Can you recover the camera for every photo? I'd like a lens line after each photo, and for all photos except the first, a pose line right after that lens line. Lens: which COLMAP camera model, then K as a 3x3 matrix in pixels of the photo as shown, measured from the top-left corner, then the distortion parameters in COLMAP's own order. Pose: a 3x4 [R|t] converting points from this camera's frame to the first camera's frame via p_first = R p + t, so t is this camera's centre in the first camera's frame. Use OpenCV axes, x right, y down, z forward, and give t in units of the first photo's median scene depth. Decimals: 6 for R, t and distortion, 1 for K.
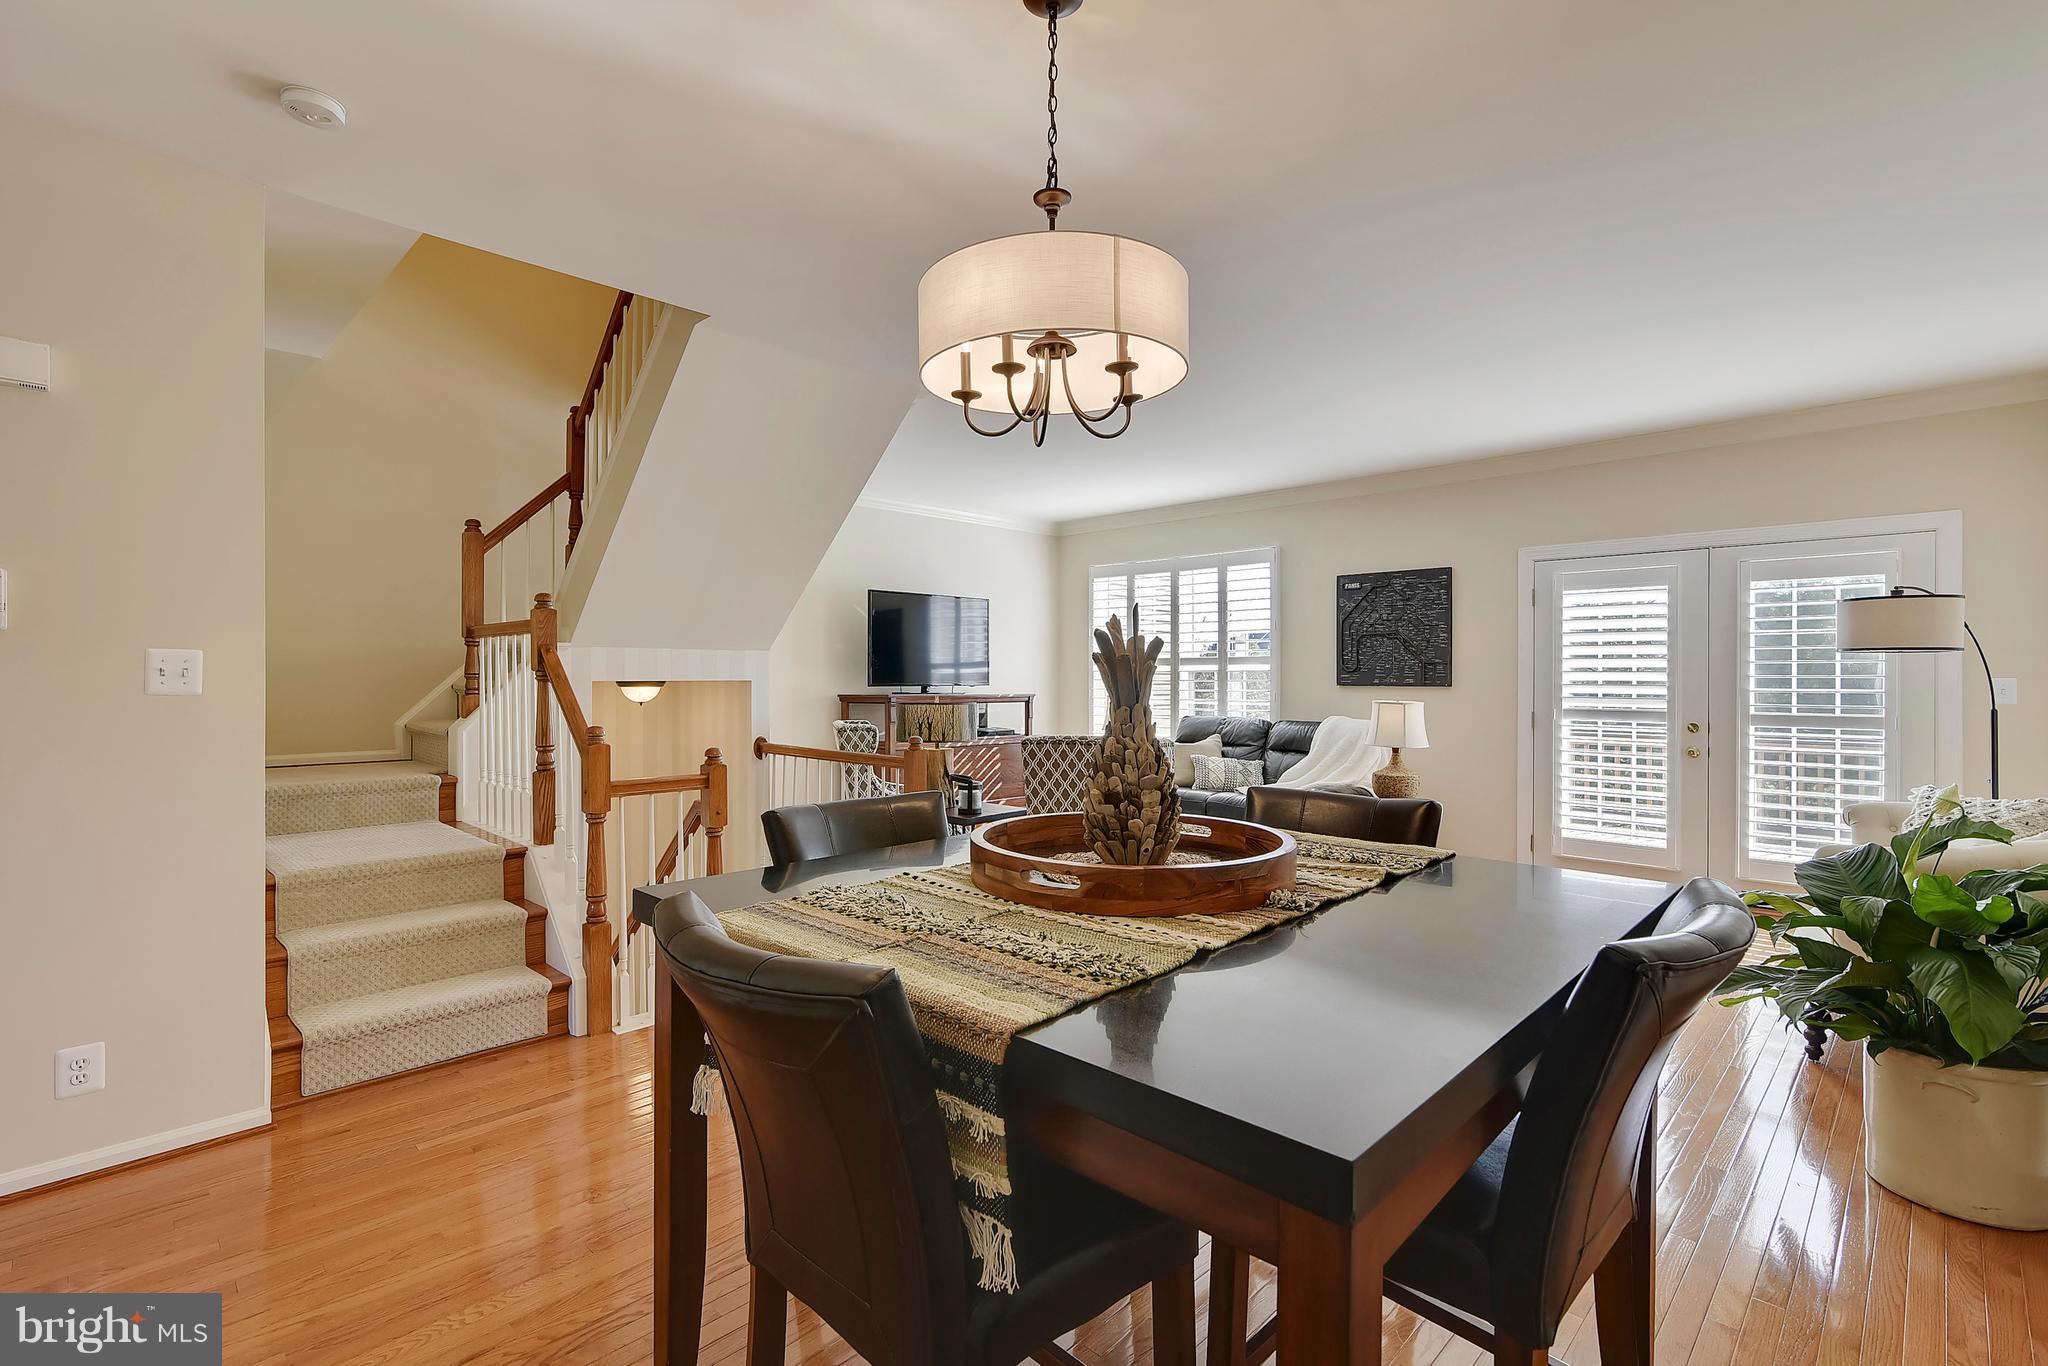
lens RADIAL K [[946.4, 0, 1035.2], [0, 946.4, 674.4], [0, 0, 1]] dist [0.000027, -0.005075]
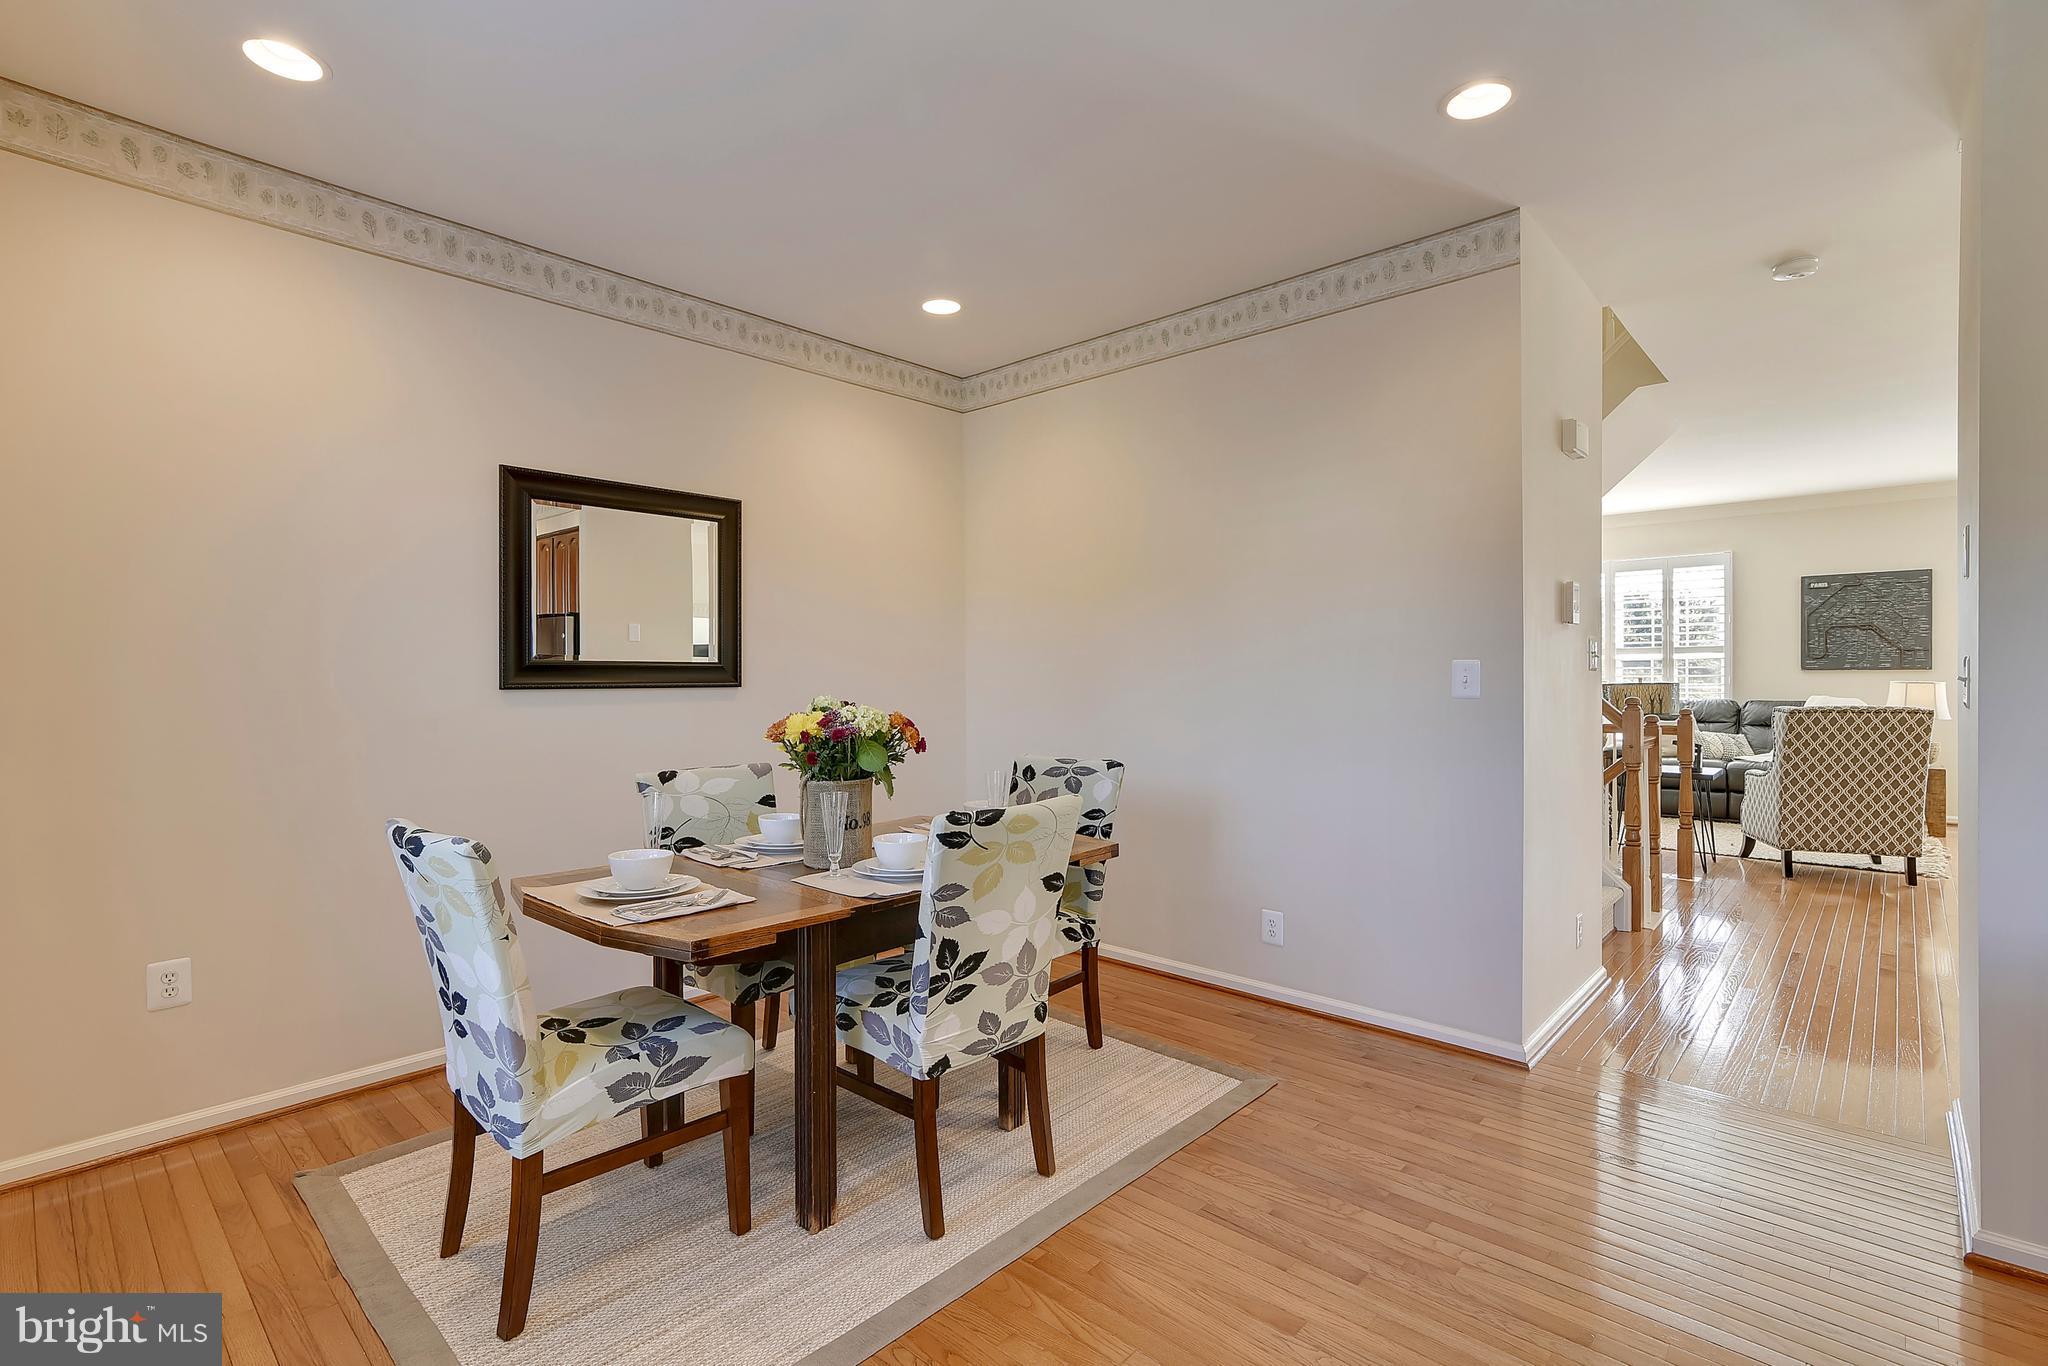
lens RADIAL K [[946.4, 0, 1033.3], [0, 946.4, 685.2], [0, 0, 1]] dist [0.000027, -0.005075]
pose [[0.999594, -0.008150, 0.027319, -0.788656], [0.007717, 0.999844, 0.015919, 0.005422], [-0.027445, -0.015702, 0.999500, -0.173320]]
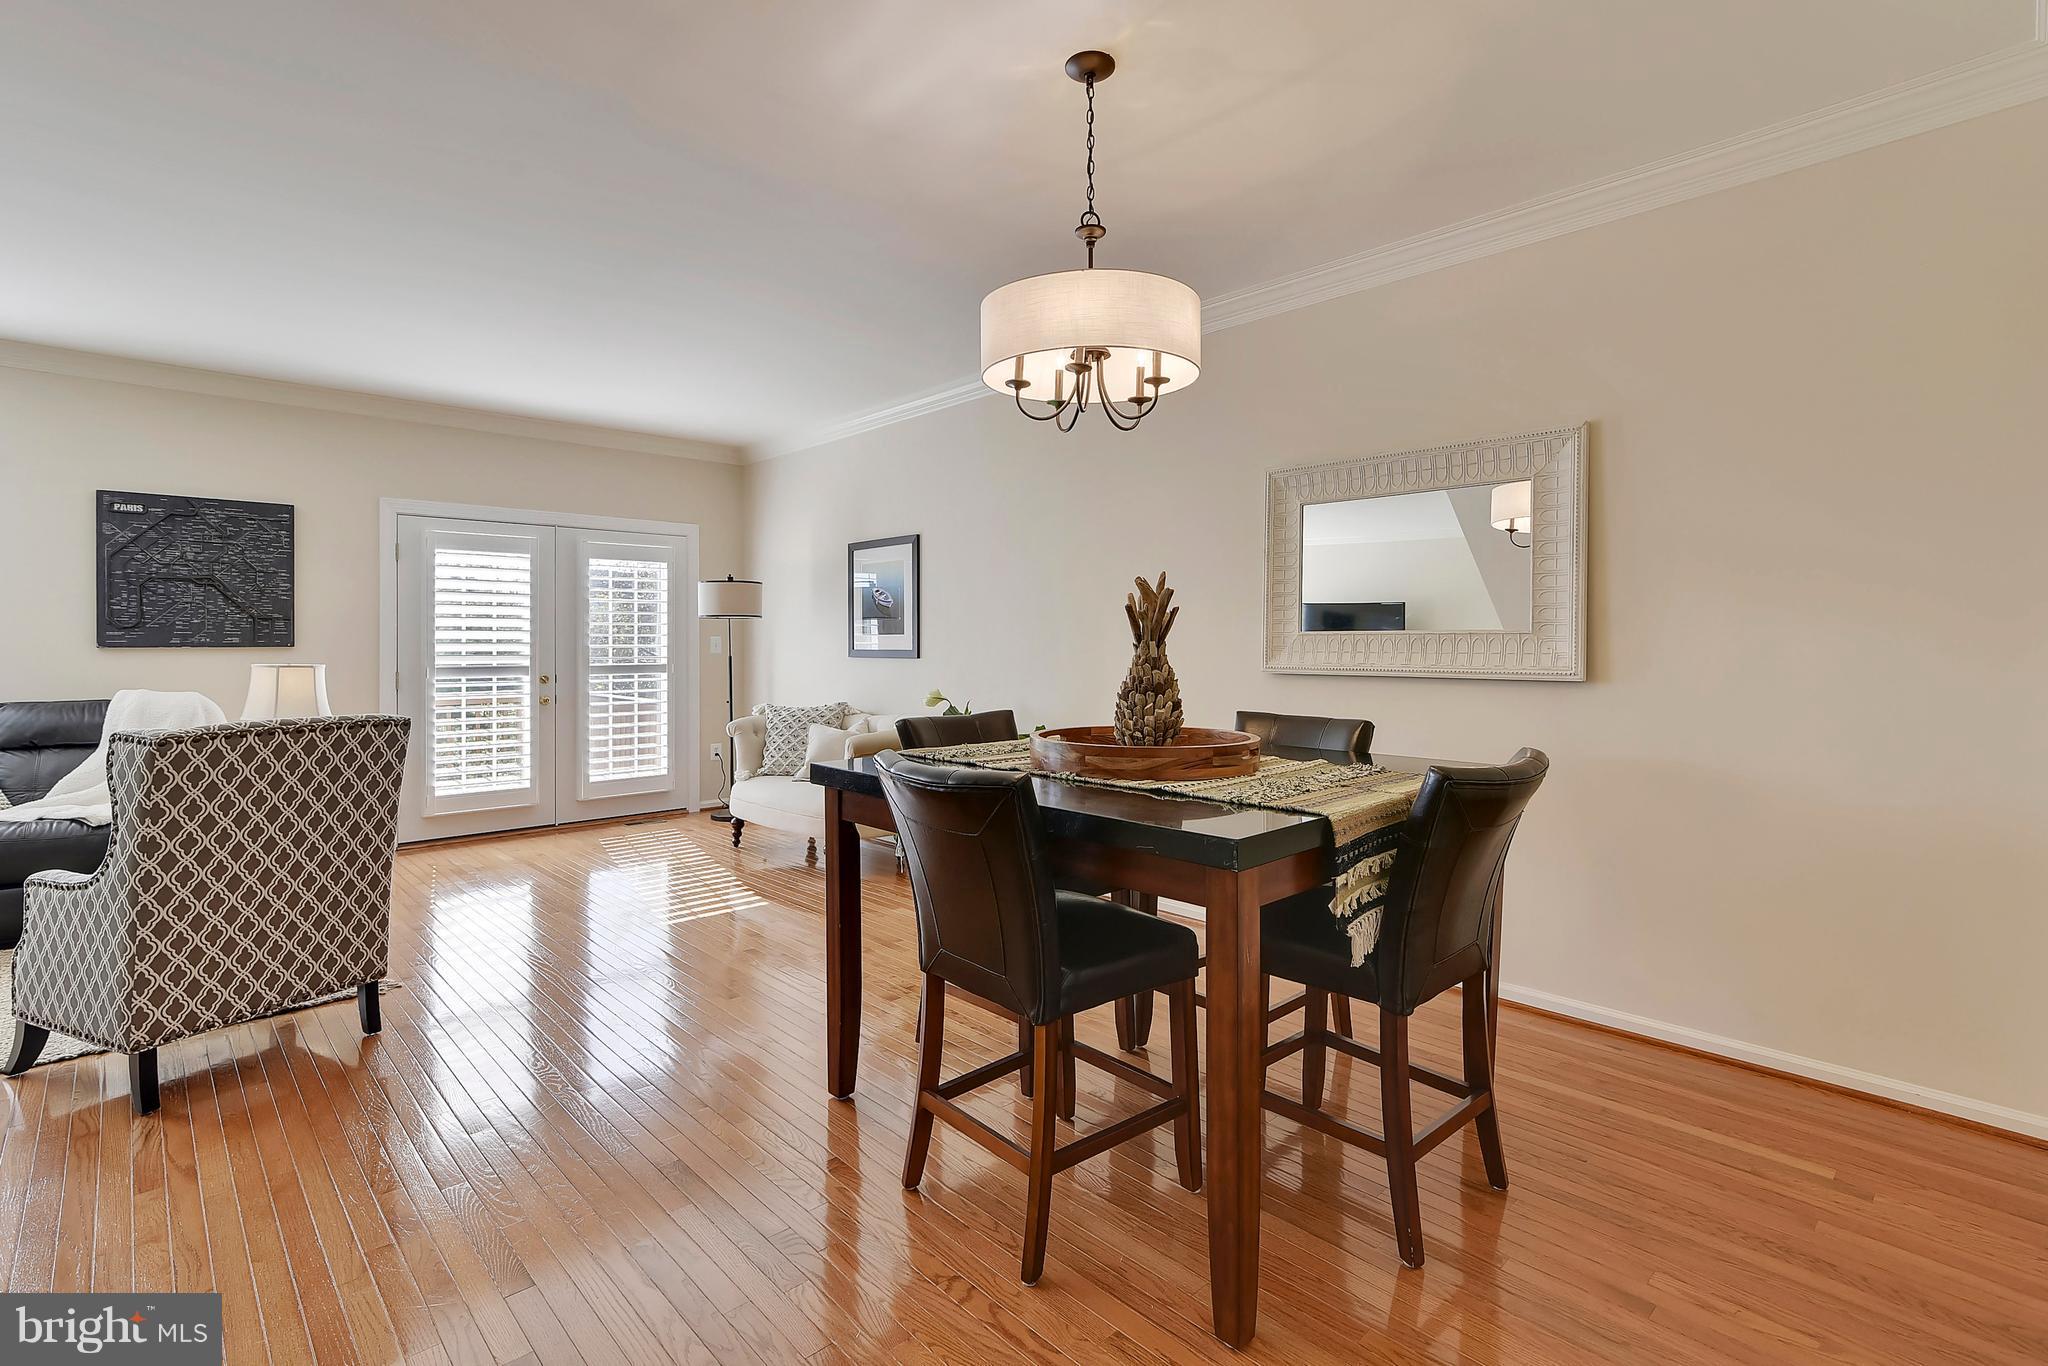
lens RADIAL K [[967.0, 0, 1017.8], [0, 967.0, 628.5], [0, 0, 1]] dist [-0.014886, 0.002537]
pose [[0.046385, 0.011460, 0.998858, -0.420929], [-0.000071, 0.999934, -0.011469, 0.007254], [-0.998924, 0.000461, 0.046383, 0.338341]]
